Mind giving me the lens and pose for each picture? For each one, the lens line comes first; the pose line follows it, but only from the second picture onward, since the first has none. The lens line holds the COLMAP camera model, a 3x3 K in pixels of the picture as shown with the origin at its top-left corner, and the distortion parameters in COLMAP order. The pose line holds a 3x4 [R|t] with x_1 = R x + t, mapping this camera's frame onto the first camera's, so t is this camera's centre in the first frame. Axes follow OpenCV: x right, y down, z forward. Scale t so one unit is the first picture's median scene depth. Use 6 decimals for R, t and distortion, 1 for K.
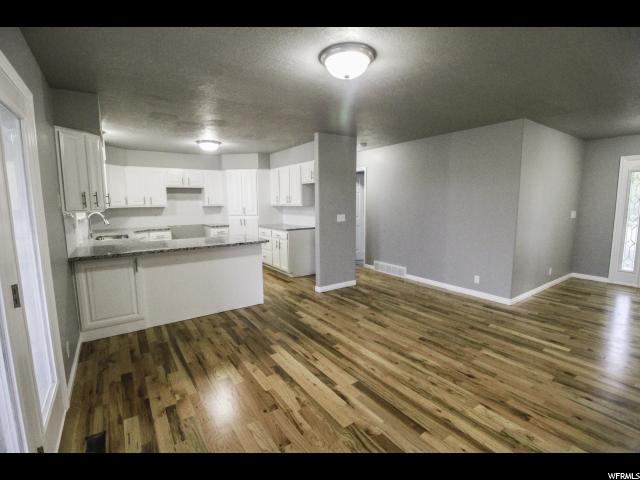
lens RADIAL K [[297.4, 0, 321.5], [0, 297.4, 238.4], [0, 0, 1]] dist [-0.008950, -0.004358]
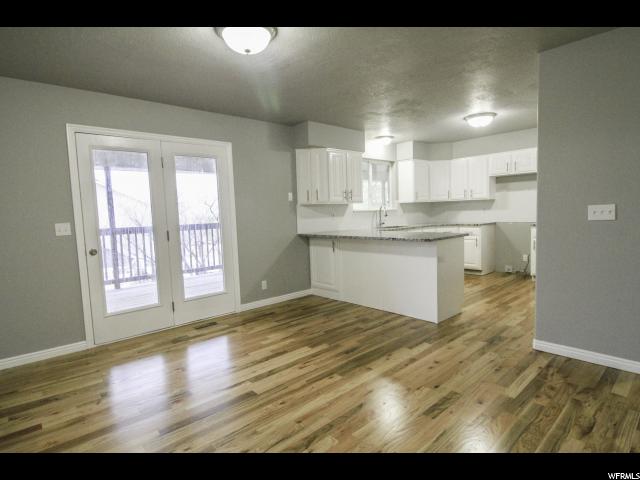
lens RADIAL K [[348.4, 0, 315.9], [0, 348.4, 239.1], [0, 0, 1]] dist [0.000726, -0.000931]
pose [[0.121085, 0.083986, -0.989083, 0.575895], [-0.089536, 0.993277, 0.073381, -0.028809], [0.988596, 0.079673, 0.127791, 0.521544]]
